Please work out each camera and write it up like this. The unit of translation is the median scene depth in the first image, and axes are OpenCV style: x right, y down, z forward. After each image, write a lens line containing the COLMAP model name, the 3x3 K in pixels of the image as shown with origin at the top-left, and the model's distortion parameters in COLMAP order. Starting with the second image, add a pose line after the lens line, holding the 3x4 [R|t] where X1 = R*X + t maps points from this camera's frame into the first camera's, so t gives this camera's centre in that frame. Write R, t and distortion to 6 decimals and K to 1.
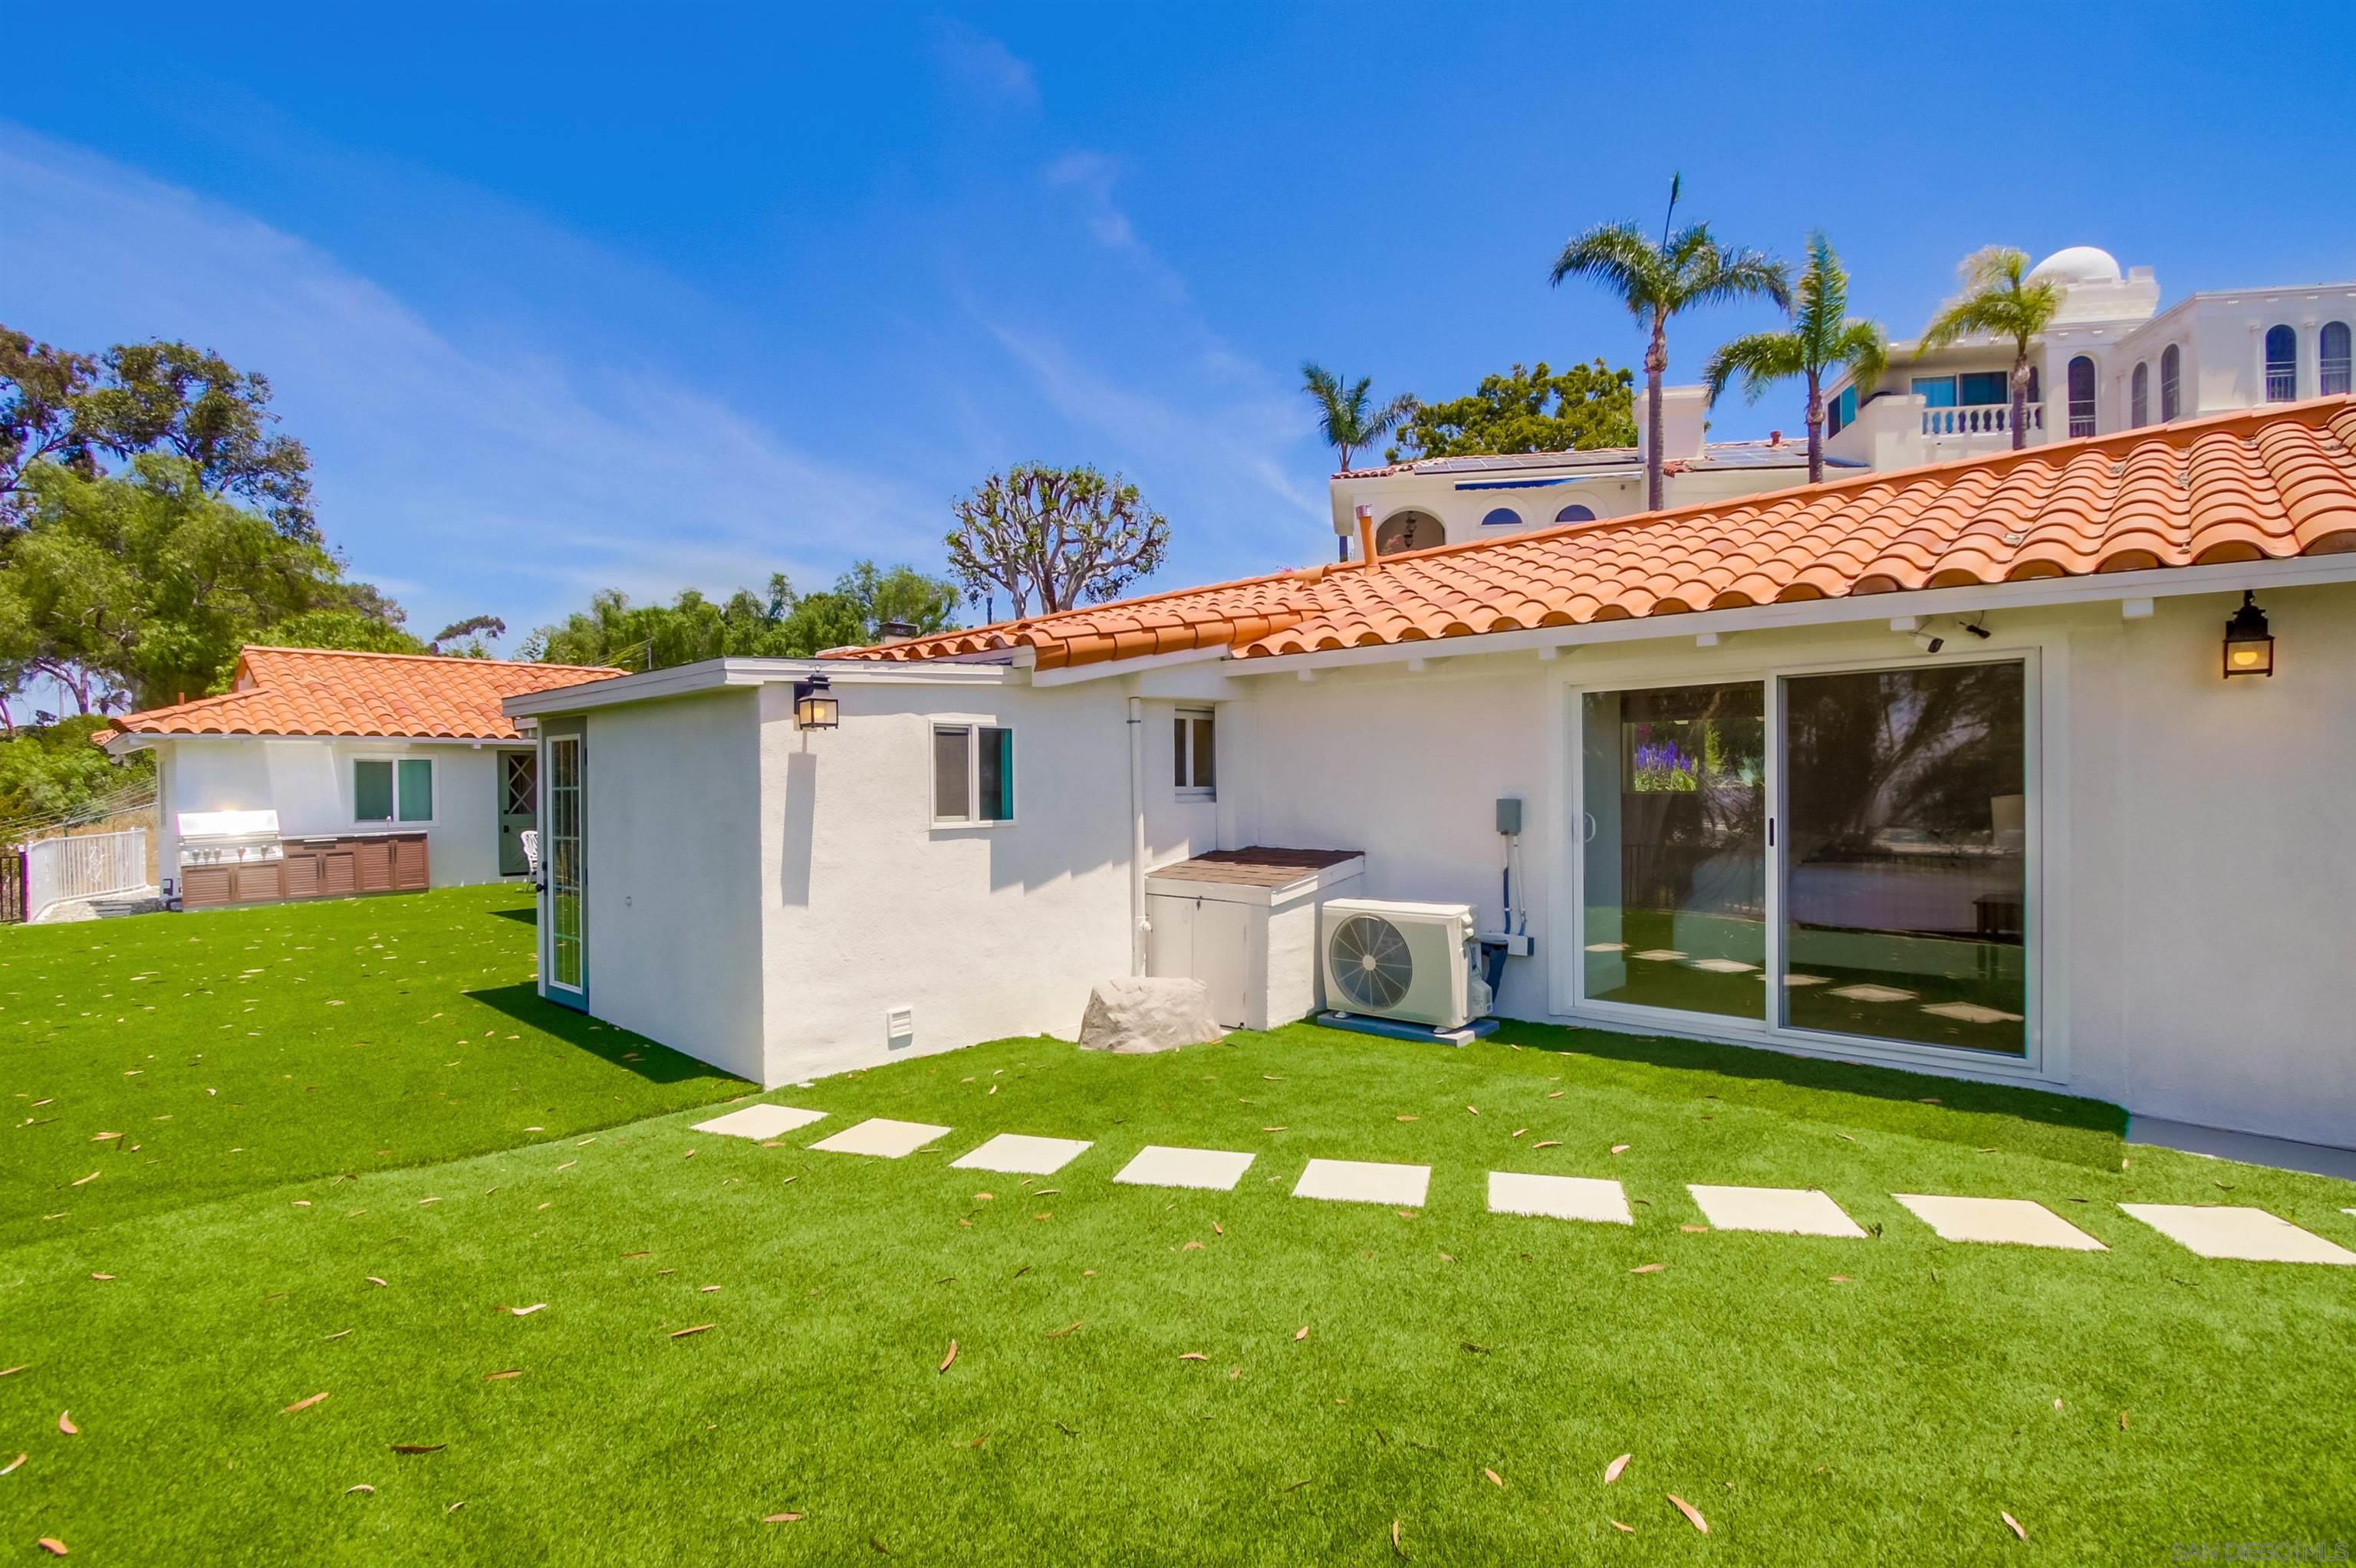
lens RADIAL K [[1117.9, 0, 1176.5], [0, 1117.9, 793.8], [0, 0, 1]] dist [-0.012030, 0.001259]
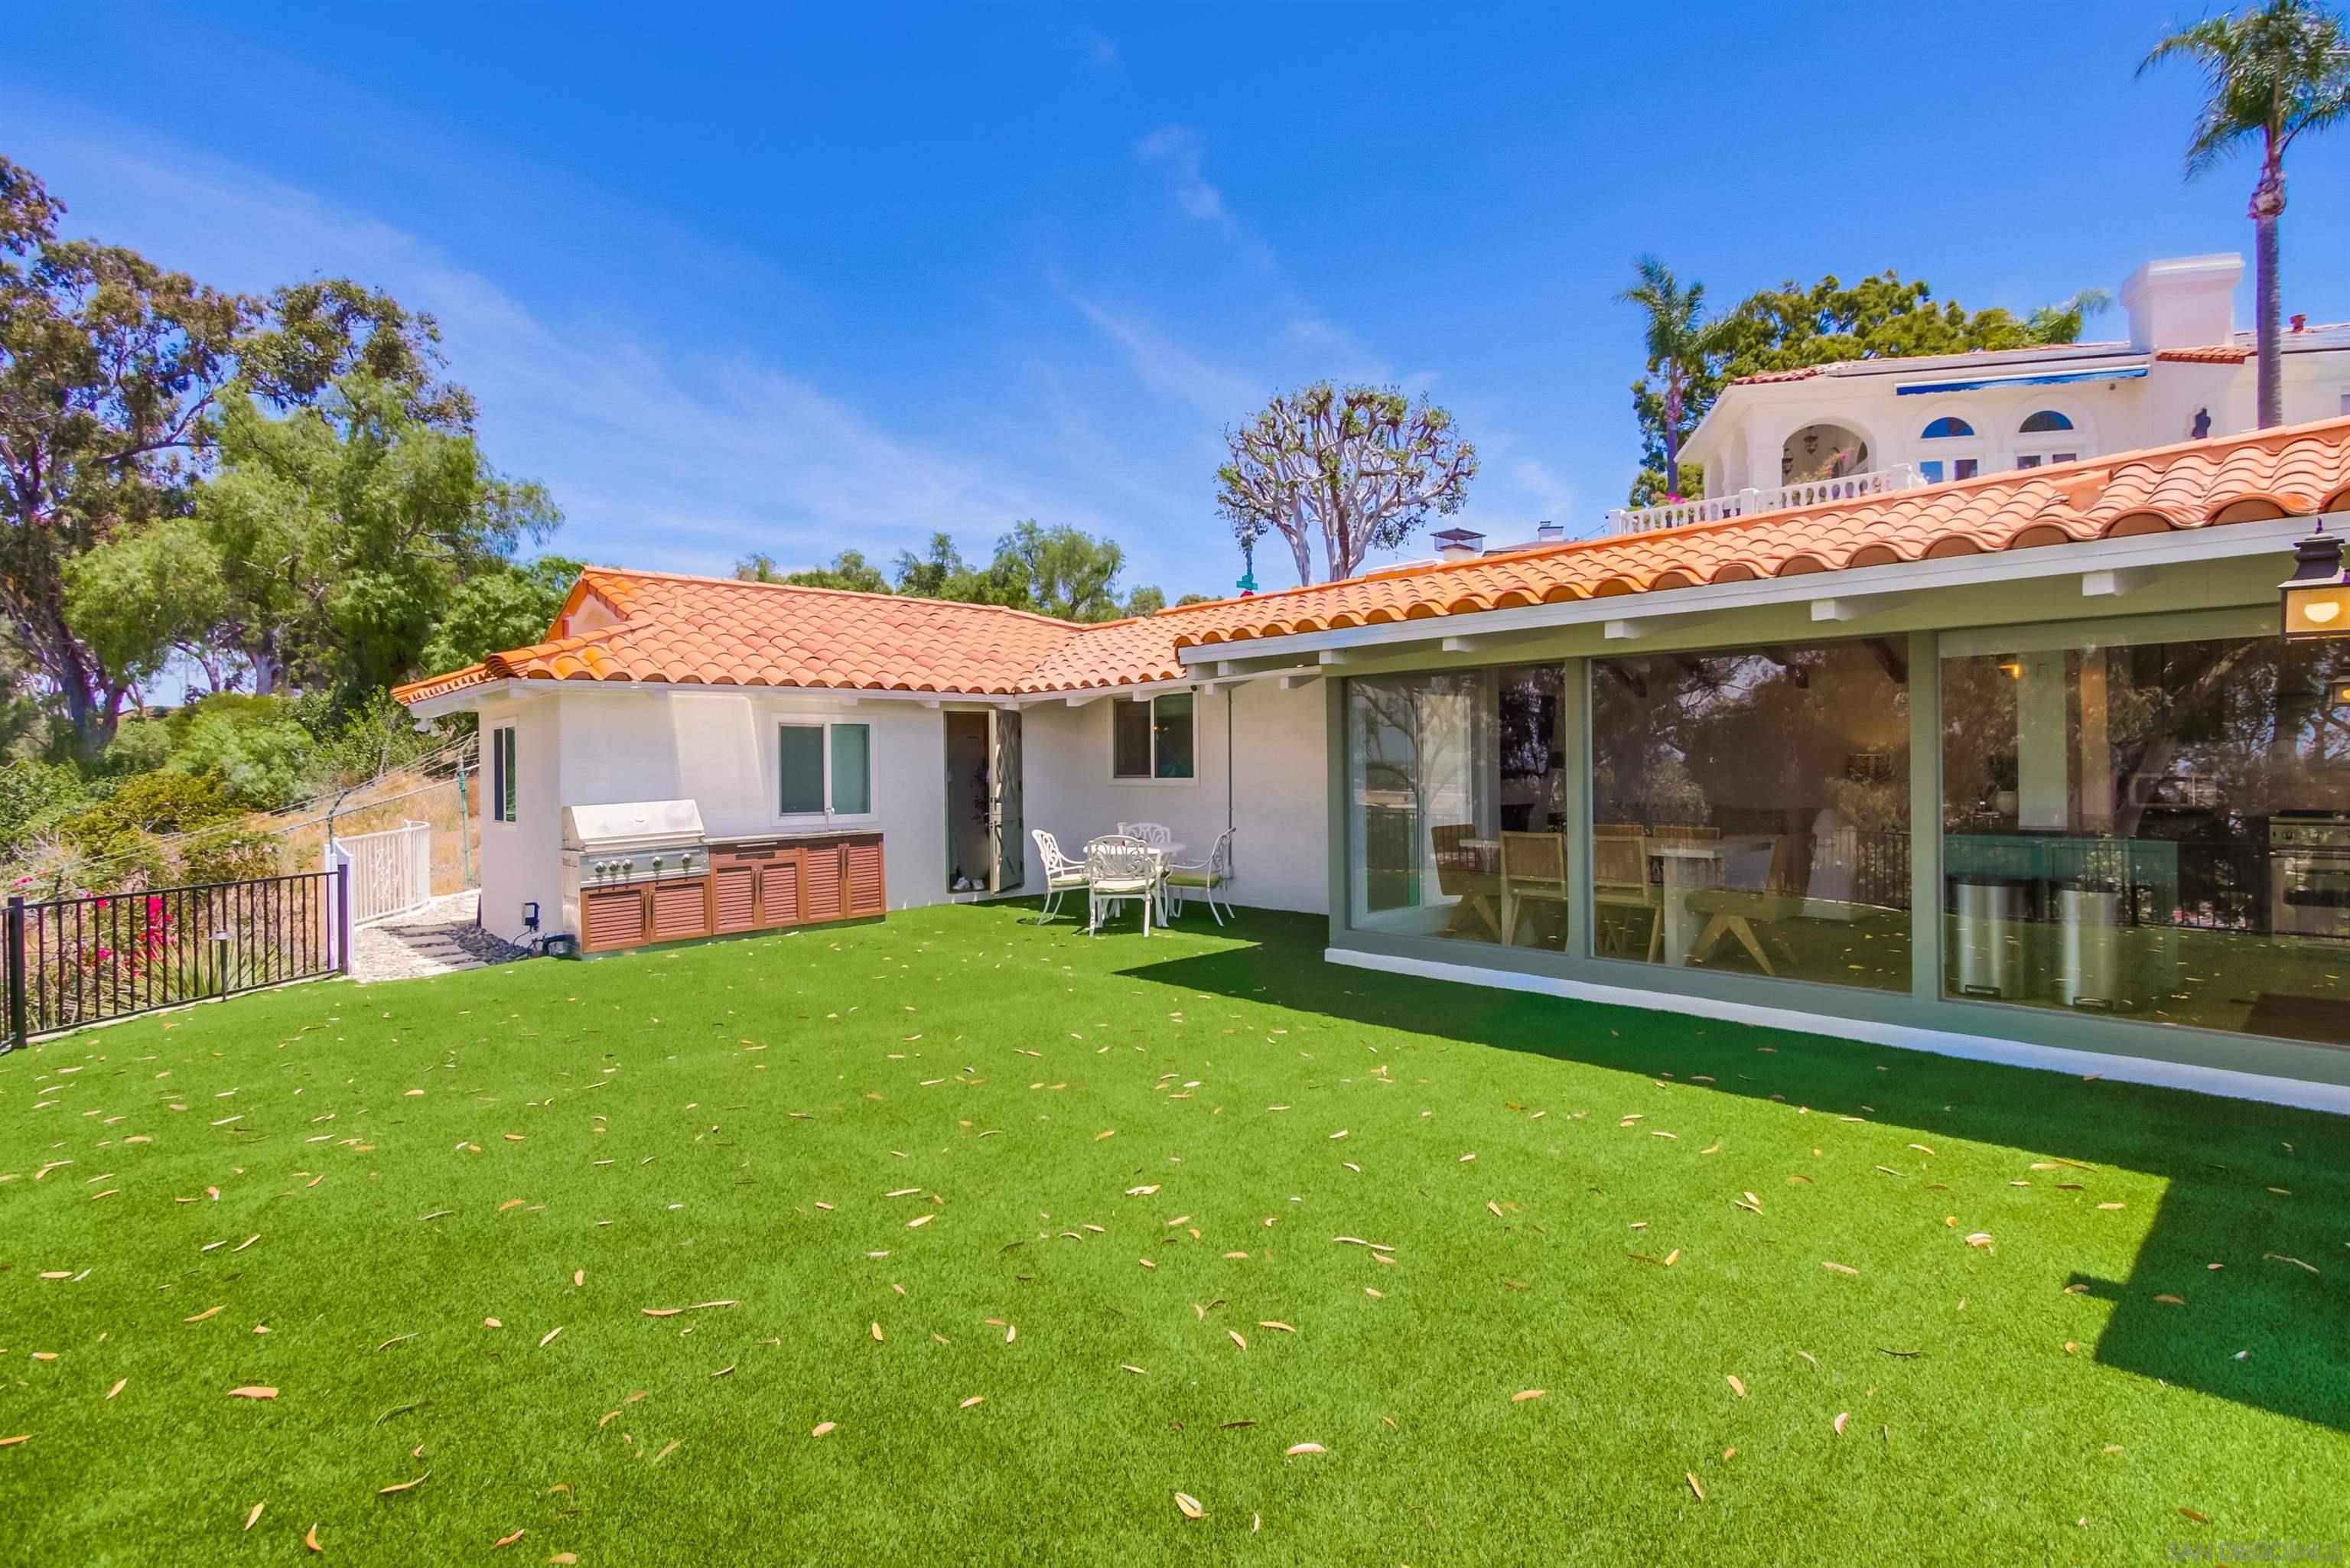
lens RADIAL K [[1146.8, 0, 1174.5], [0, 1146.8, 757.5], [0, 0, 1]] dist [-0.012902, 0.000398]
pose [[0.997907, -0.002176, -0.064636, -0.185319], [0.001263, 0.999899, -0.014160, -0.000019], [0.064660, 0.014049, 0.997808, 0.131578]]
